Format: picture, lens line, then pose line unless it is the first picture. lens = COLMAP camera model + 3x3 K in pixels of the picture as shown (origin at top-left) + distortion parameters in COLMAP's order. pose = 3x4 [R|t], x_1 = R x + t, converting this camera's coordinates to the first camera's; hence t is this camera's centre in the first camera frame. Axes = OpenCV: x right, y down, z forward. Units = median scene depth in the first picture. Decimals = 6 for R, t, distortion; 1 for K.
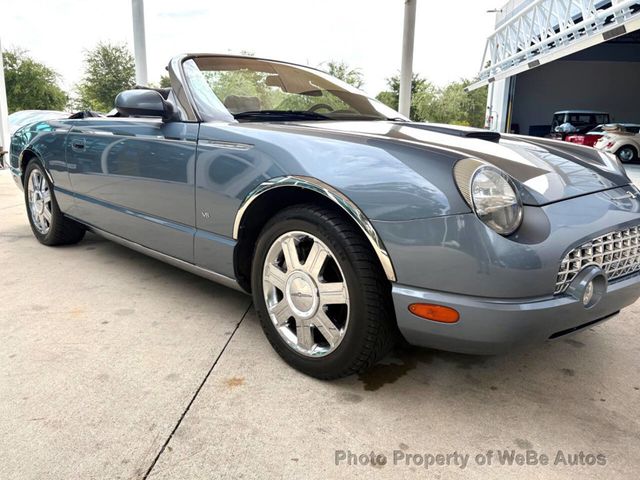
lens RADIAL K [[501.5, 0, 318.5], [0, 501.5, 246.0], [0, 0, 1]] dist [0.014862, 0.005230]
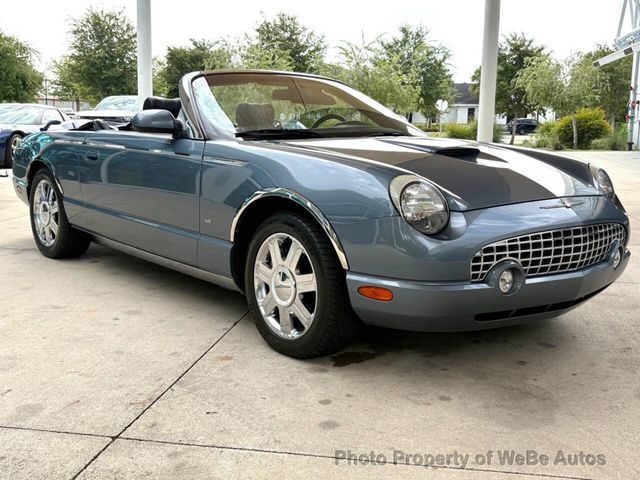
lens RADIAL K [[778.4, 0, 322.7], [0, 778.4, 239.3], [0, 0, 1]] dist [0.097118, -0.258839]
pose [[0.995030, 0.009343, -0.099138, 0.217907], [-0.016327, 0.997422, -0.069871, 0.101309], [0.098230, 0.071143, 0.992618, -0.754116]]
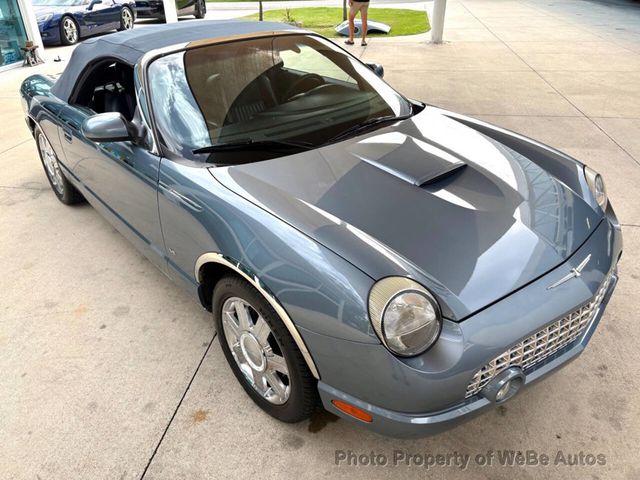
lens RADIAL K [[475.5, 0, 314.5], [0, 475.5, 230.6], [0, 0, 1]] dist [0.029247, -0.007563]
pose [[0.994574, 0.016287, -0.102749, 0.185470], [0.015085, 0.954651, 0.297345, -0.420231], [0.102933, -0.297281, 0.949225, 0.083720]]
